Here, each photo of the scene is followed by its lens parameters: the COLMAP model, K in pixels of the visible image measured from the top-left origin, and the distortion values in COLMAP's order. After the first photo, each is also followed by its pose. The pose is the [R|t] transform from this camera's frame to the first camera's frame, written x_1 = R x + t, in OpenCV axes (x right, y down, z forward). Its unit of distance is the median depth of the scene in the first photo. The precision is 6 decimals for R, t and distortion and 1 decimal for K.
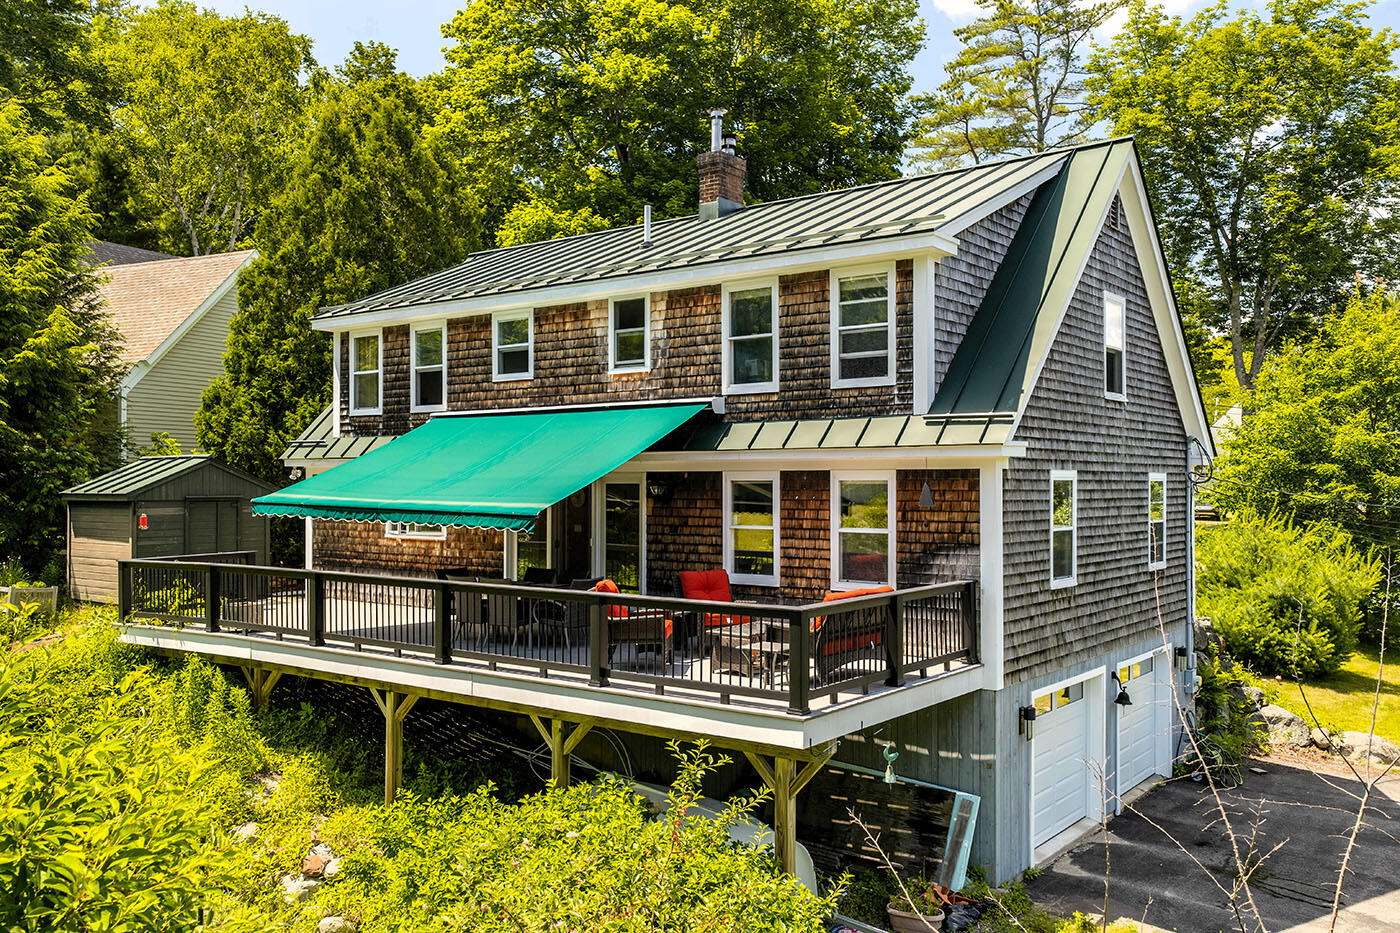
lens RADIAL K [[1167.0, 0, 701.8], [0, 1167.0, 470.0], [0, 0, 1]] dist [0.040614, -0.027793]
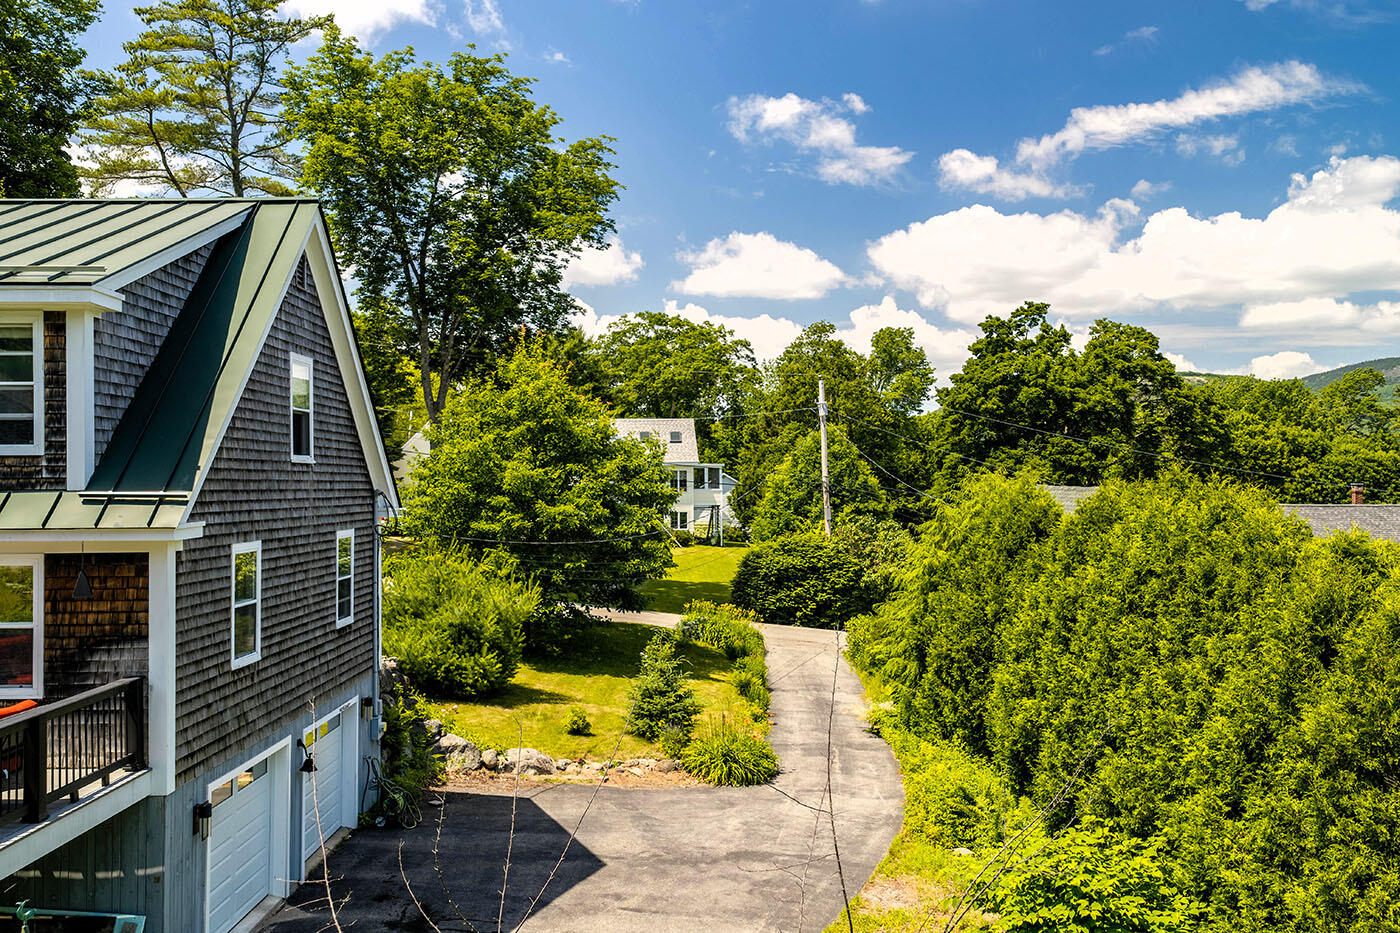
lens RADIAL K [[1167.0, 0, 702.2], [0, 1167.0, 474.6], [0, 0, 1]] dist [0.040614, -0.027793]
pose [[0.792201, 0.000850, 0.610260, 0.016956], [-0.001786, 0.999998, 0.000925, -0.050035], [-0.610258, -0.001823, 0.792200, 0.012971]]
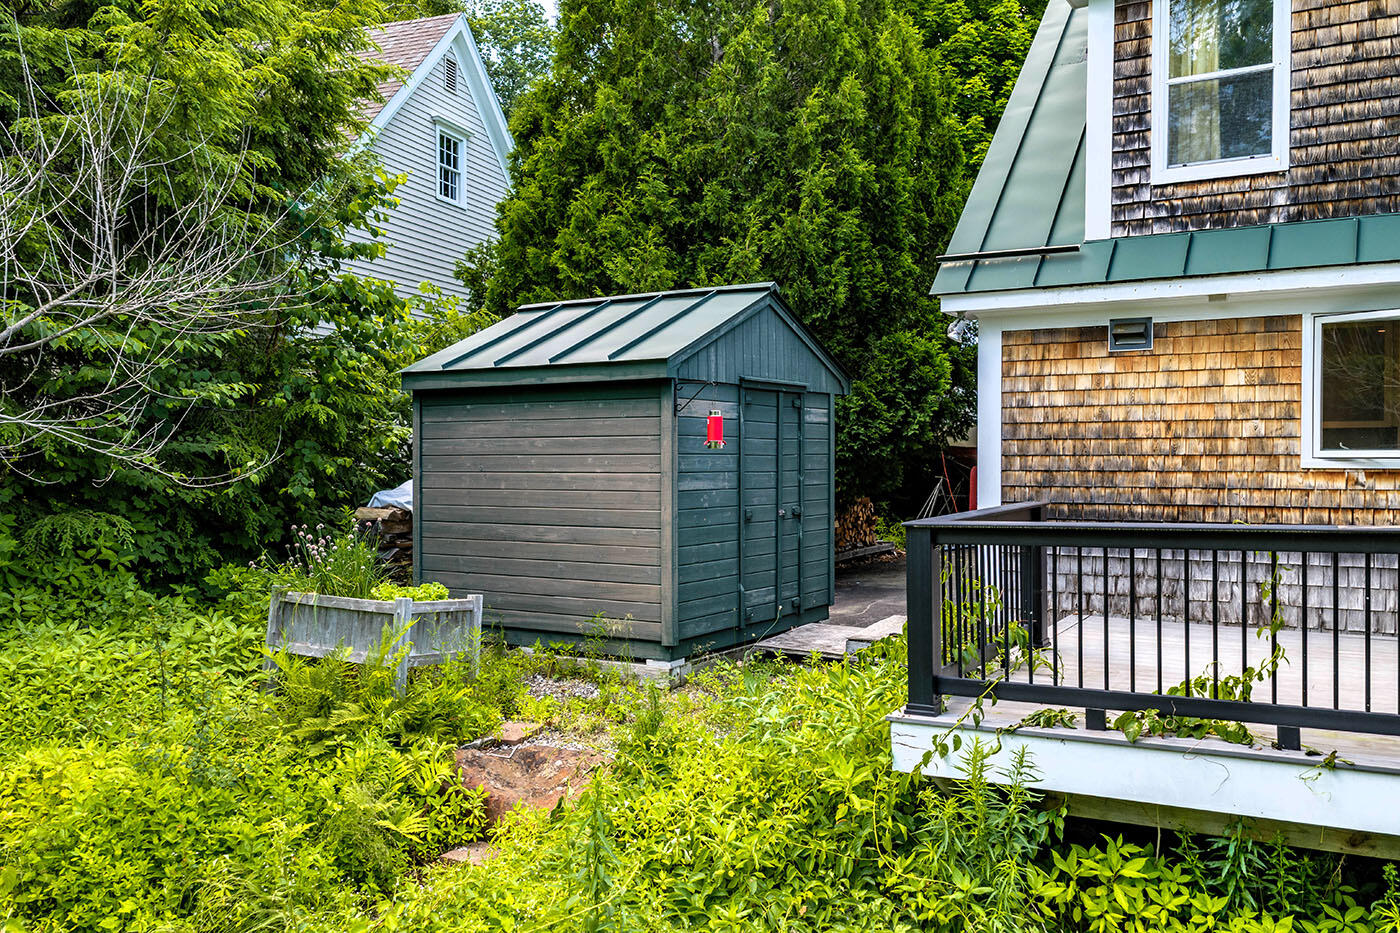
lens RADIAL K [[1167.0, 0, 688.1], [0, 1167.0, 471.4], [0, 0, 1]] dist [0.040614, -0.027793]
pose [[0.991472, -0.005972, 0.130182, -0.634743], [0.002522, 0.999642, 0.026645, 0.055323], [-0.130294, -0.026090, 0.991132, 0.726227]]
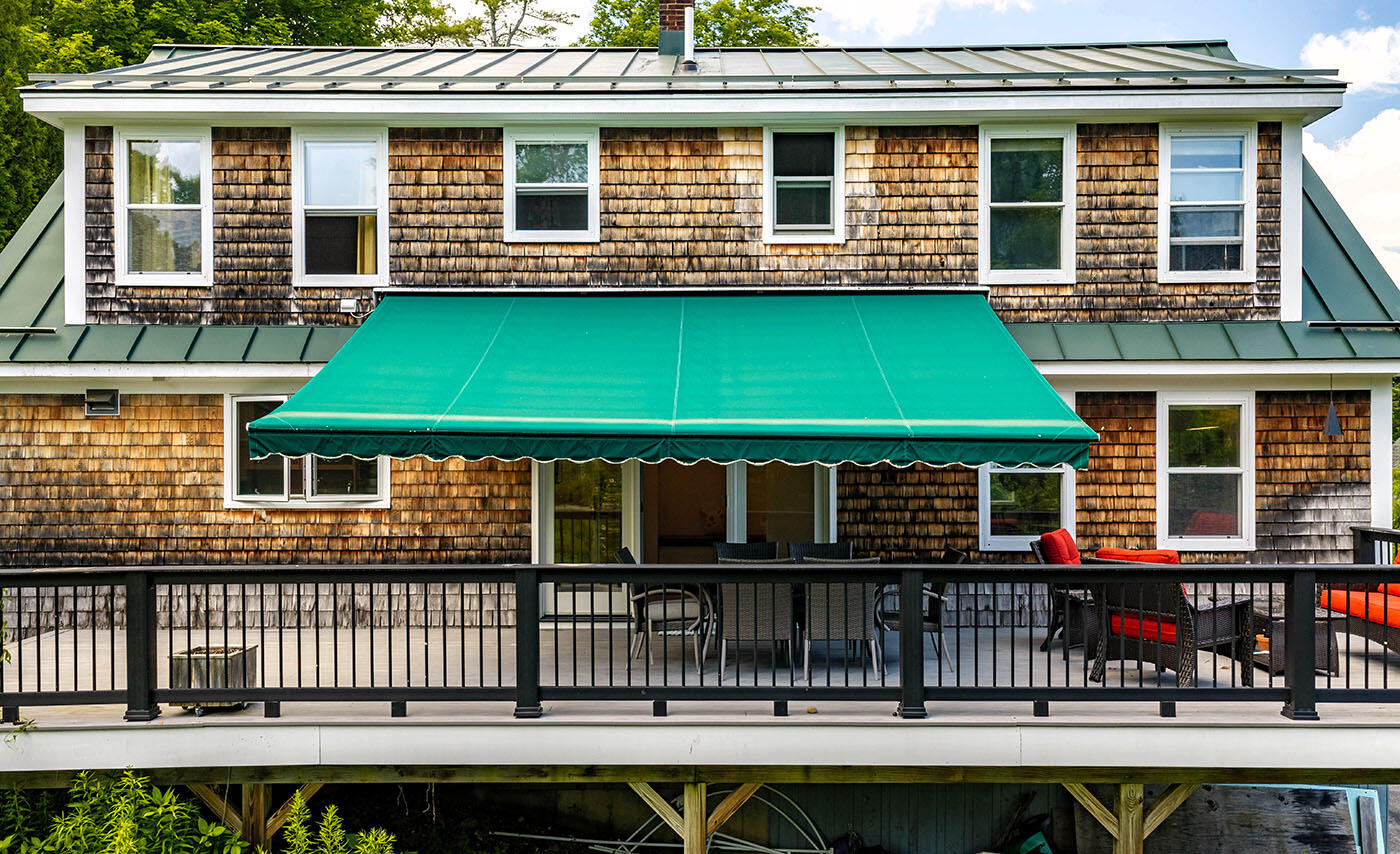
lens RADIAL K [[1204.9, 0, 677.5], [0, 1204.9, 450.3], [0, 0, 1]] dist [0.034248, 0.019539]
pose [[0.796242, -0.005915, 0.604949, -0.525834], [-0.004550, 0.999865, 0.015765, 0.023458], [-0.604961, -0.015306, 0.796108, 0.487000]]
